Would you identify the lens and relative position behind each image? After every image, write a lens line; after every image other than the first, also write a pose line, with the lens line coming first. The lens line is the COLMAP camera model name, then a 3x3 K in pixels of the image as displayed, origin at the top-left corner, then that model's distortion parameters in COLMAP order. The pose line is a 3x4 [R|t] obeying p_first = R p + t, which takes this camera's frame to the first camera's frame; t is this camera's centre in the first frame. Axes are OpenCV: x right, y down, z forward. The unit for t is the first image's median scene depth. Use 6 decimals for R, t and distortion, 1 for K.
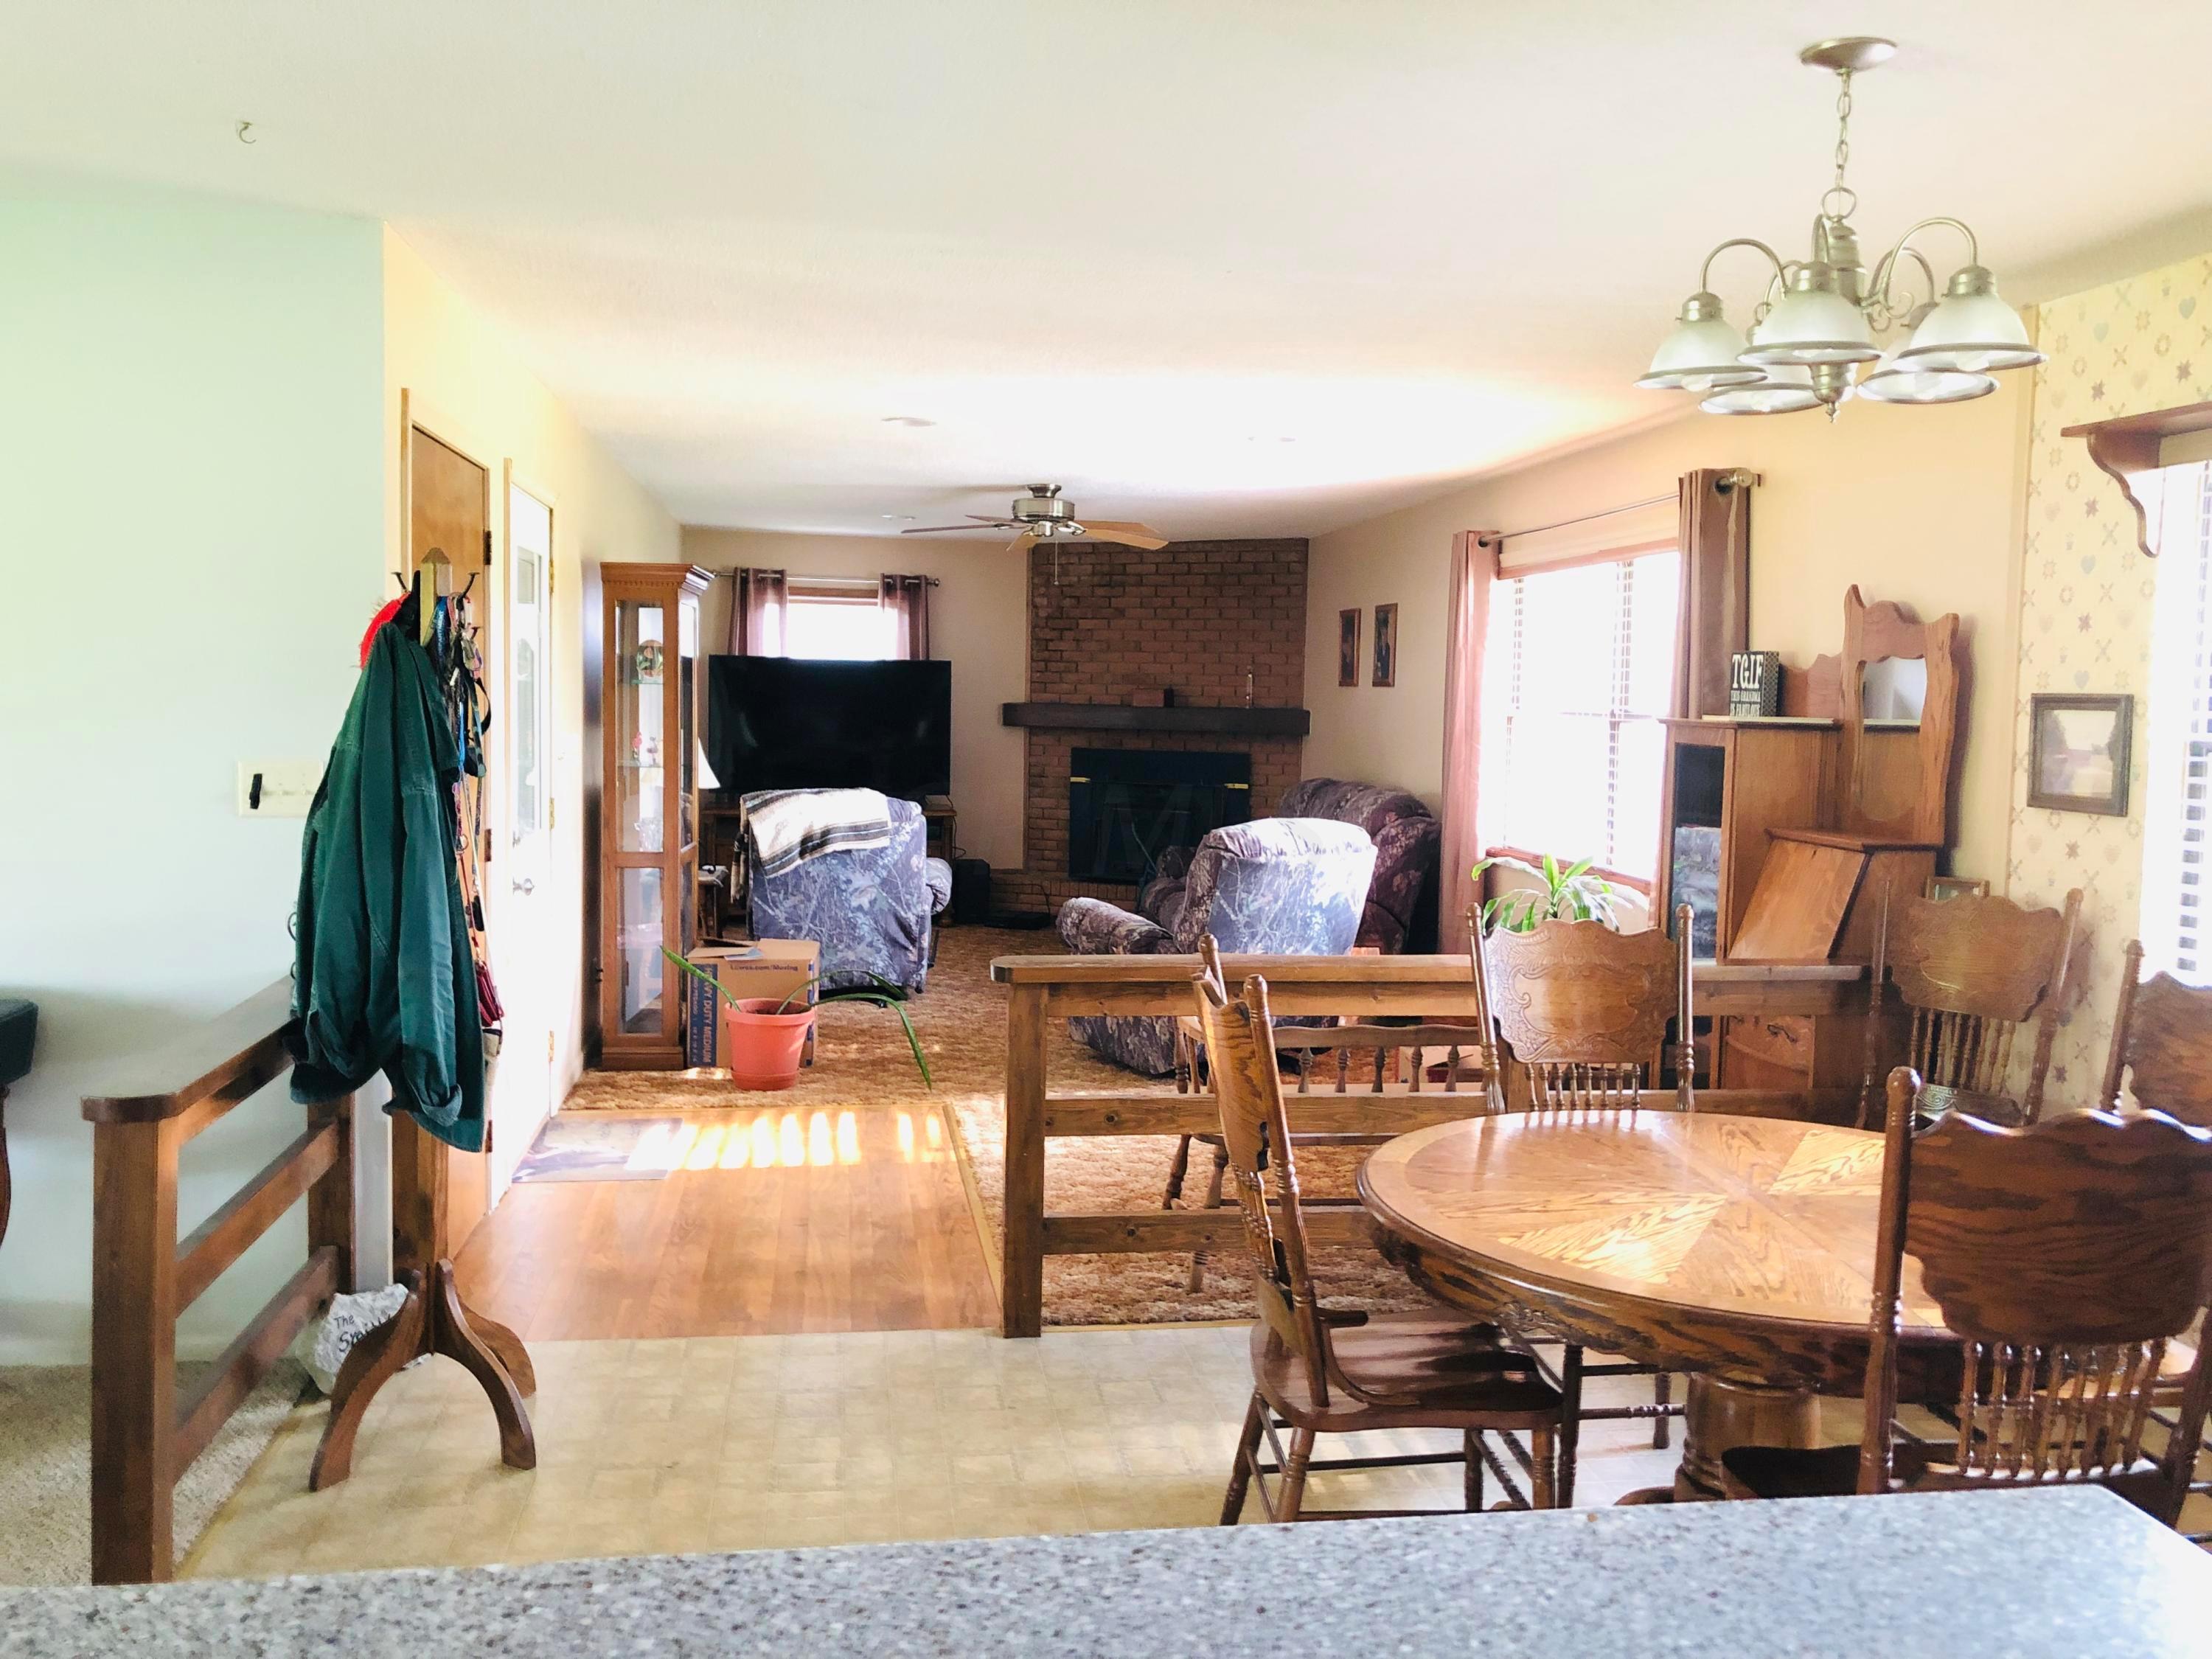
lens RADIAL K [[1834.9, 0, 1111.0], [0, 1834.9, 795.1], [0, 0, 1]] dist [0.033335, -0.009784]
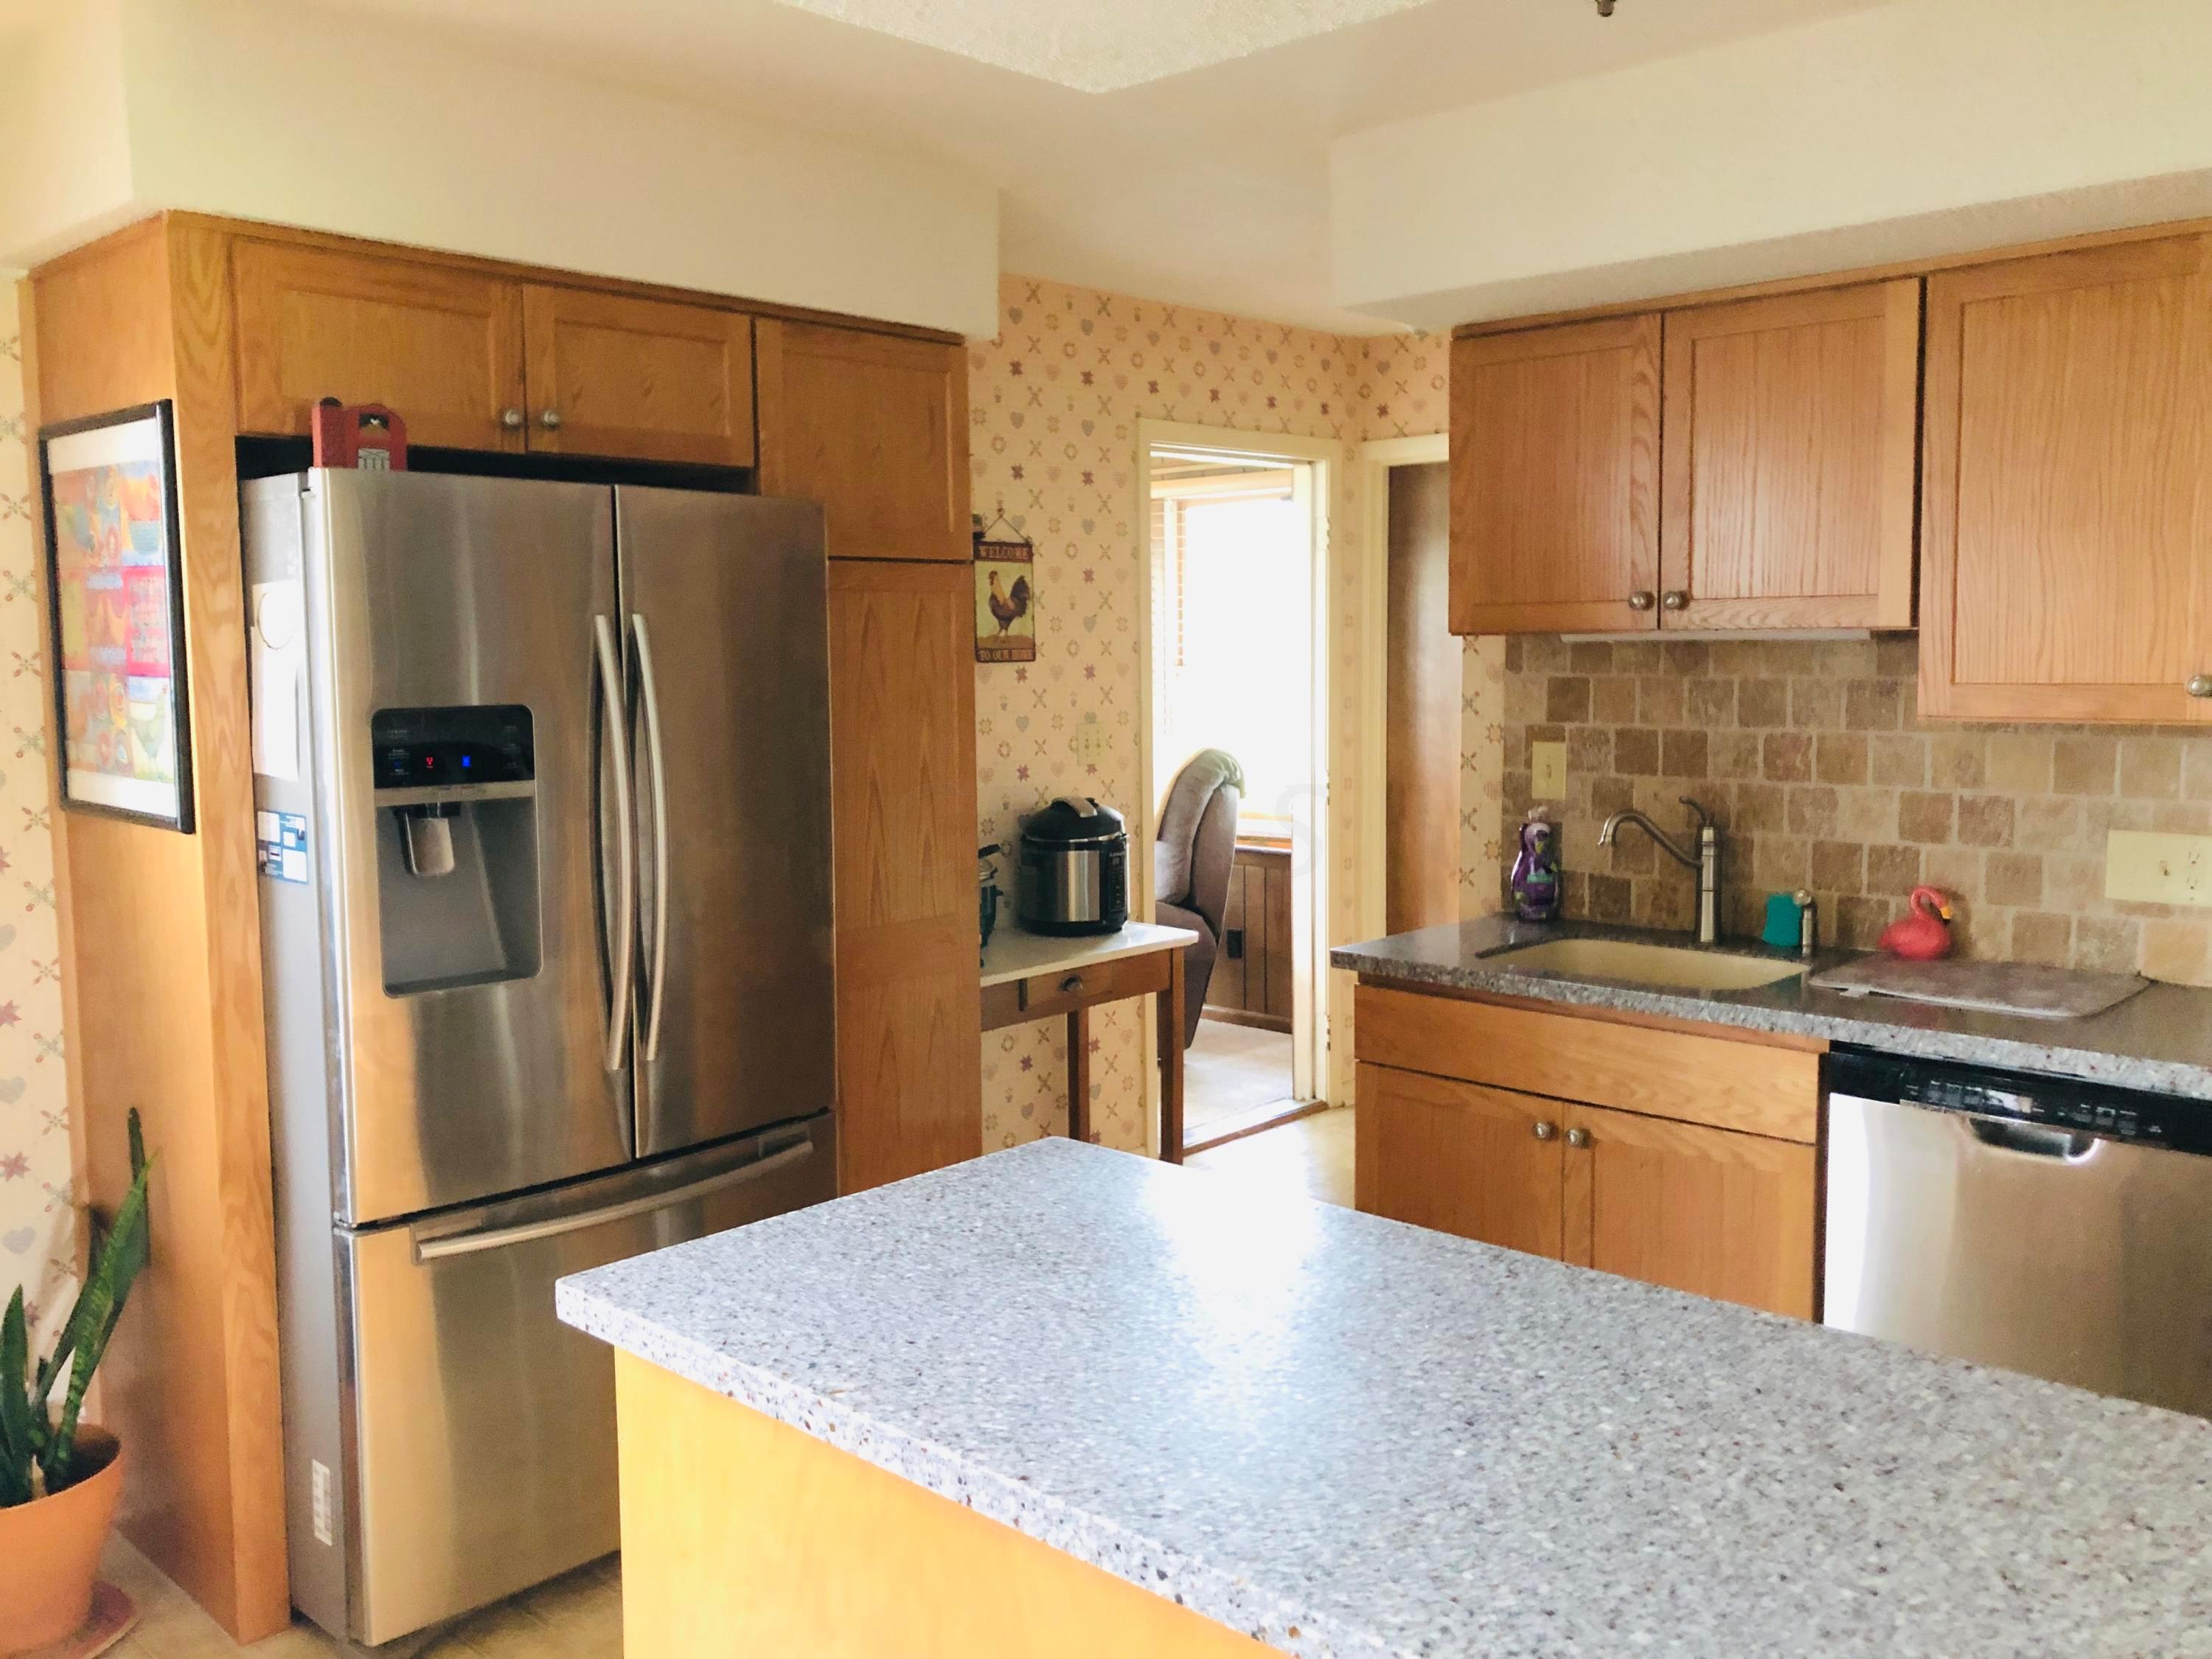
lens RADIAL K [[1834.9, 0, 1111.0], [0, 1834.9, 795.1], [0, 0, 1]] dist [0.033335, -0.009784]
pose [[-0.622768, -0.079211, 0.778386, -0.215613], [0.048733, 0.989003, 0.139634, -0.037036], [-0.780887, 0.124893, -0.612060, 0.471205]]
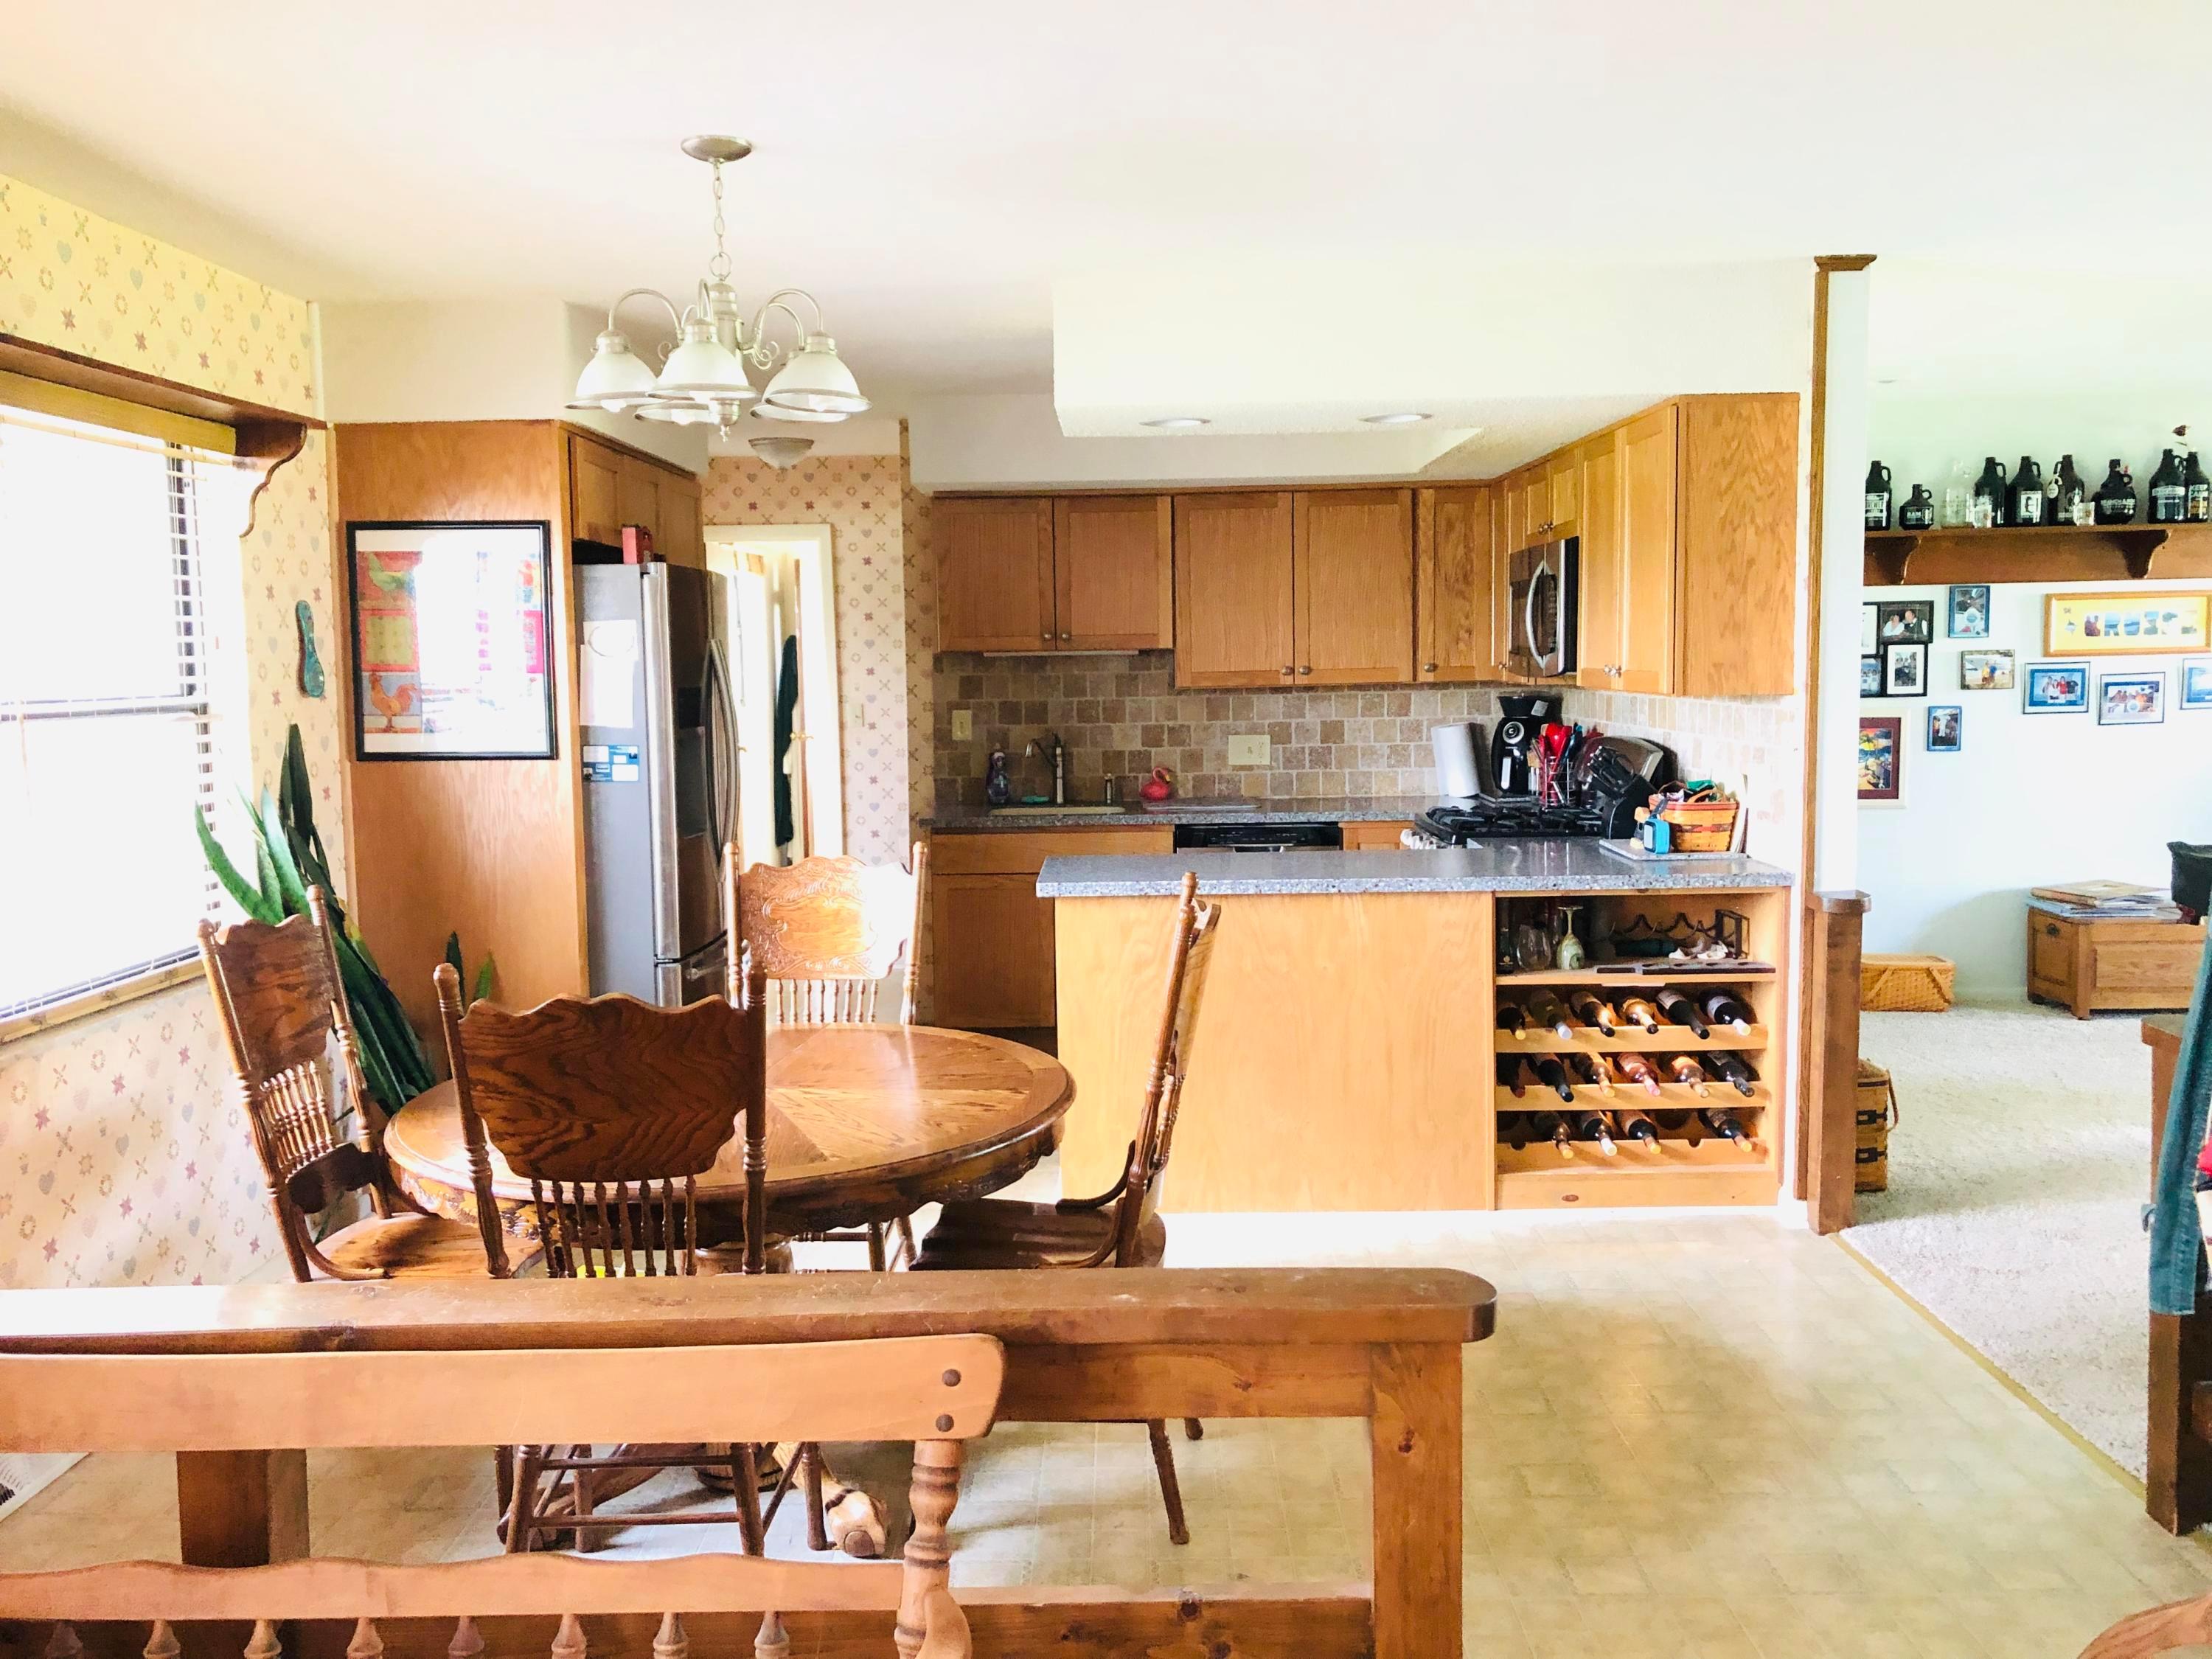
lens RADIAL K [[1792.4, 0, 1106.0], [0, 1792.4, 829.5], [0, 0, 1]] dist [0.126932, -0.295655]
pose [[-0.986997, -0.018226, 0.159700, -0.040830], [0.008266, 0.986481, 0.163665, -0.089332], [-0.160524, 0.162857, -0.973504, 1.384098]]
